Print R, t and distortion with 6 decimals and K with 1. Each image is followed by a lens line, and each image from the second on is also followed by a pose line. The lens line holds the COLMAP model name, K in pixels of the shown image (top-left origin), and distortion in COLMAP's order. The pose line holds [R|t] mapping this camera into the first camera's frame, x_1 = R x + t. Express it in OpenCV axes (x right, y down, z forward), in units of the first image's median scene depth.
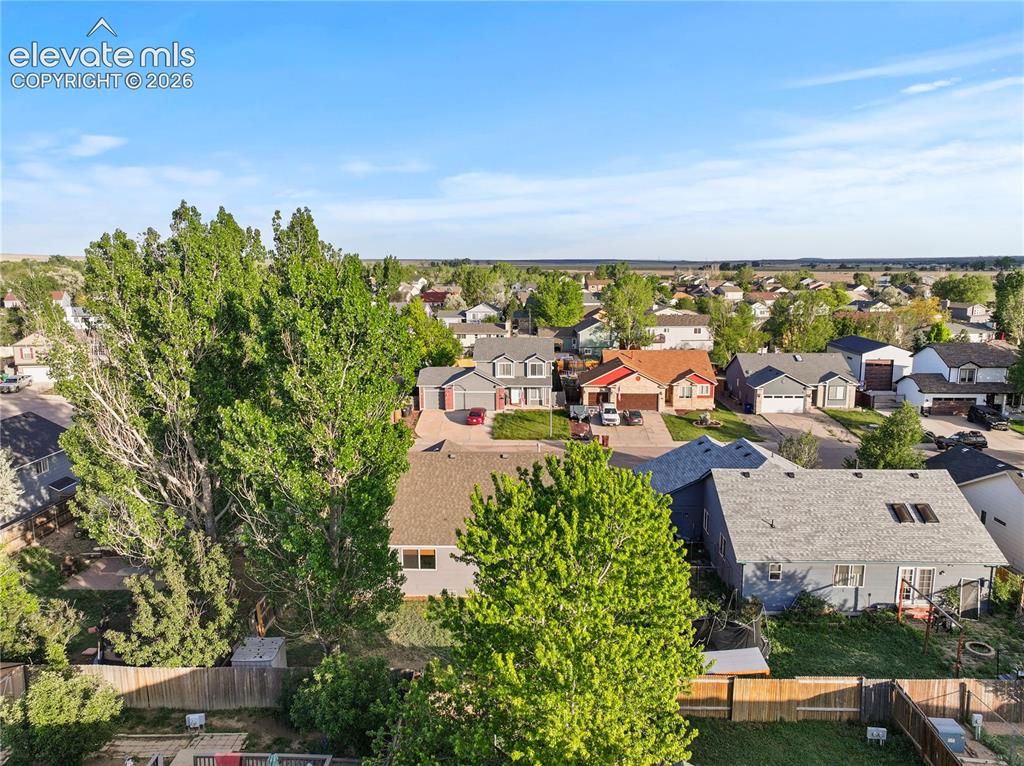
lens RADIAL K [[719.8, 0, 511.6], [0, 719.8, 381.8], [0, 0, 1]] dist [-0.002682, 0.019438]
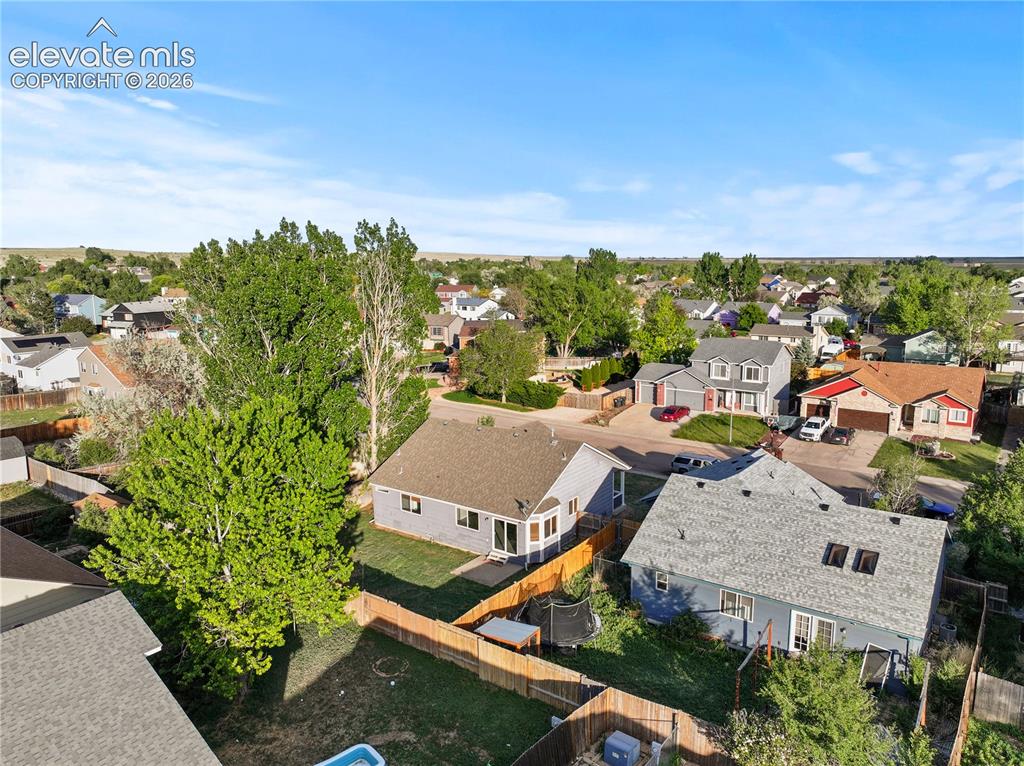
lens RADIAL K [[719.8, 0, 510.7], [0, 719.8, 383.7], [0, 0, 1]] dist [-0.002682, 0.019438]
pose [[0.824561, 0.093635, -0.557971, 0.309768], [-0.091142, 0.995313, 0.032339, -0.005448], [0.558383, 0.024189, 0.829230, 0.035053]]
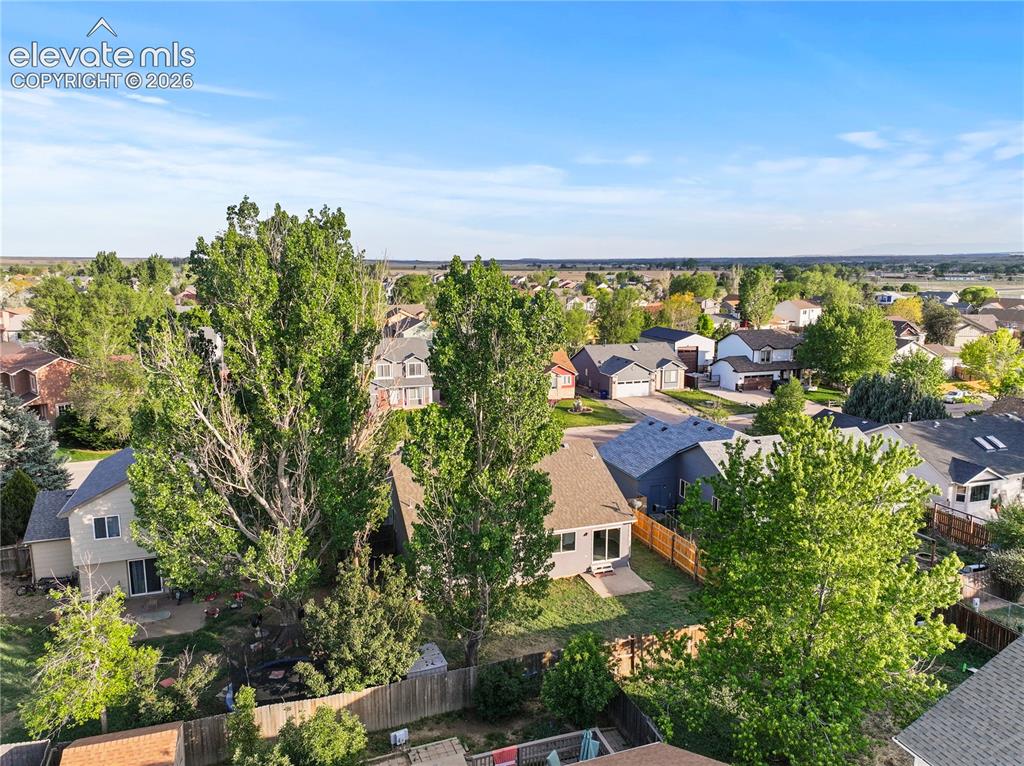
lens RADIAL K [[719.8, 0, 511.7], [0, 719.8, 382.0], [0, 0, 1]] dist [-0.002682, 0.019438]
pose [[0.933474, -0.056559, 0.354157, -0.200706], [0.056248, 0.998354, 0.011182, -0.002956], [-0.354207, 0.009483, 0.935119, 0.012393]]
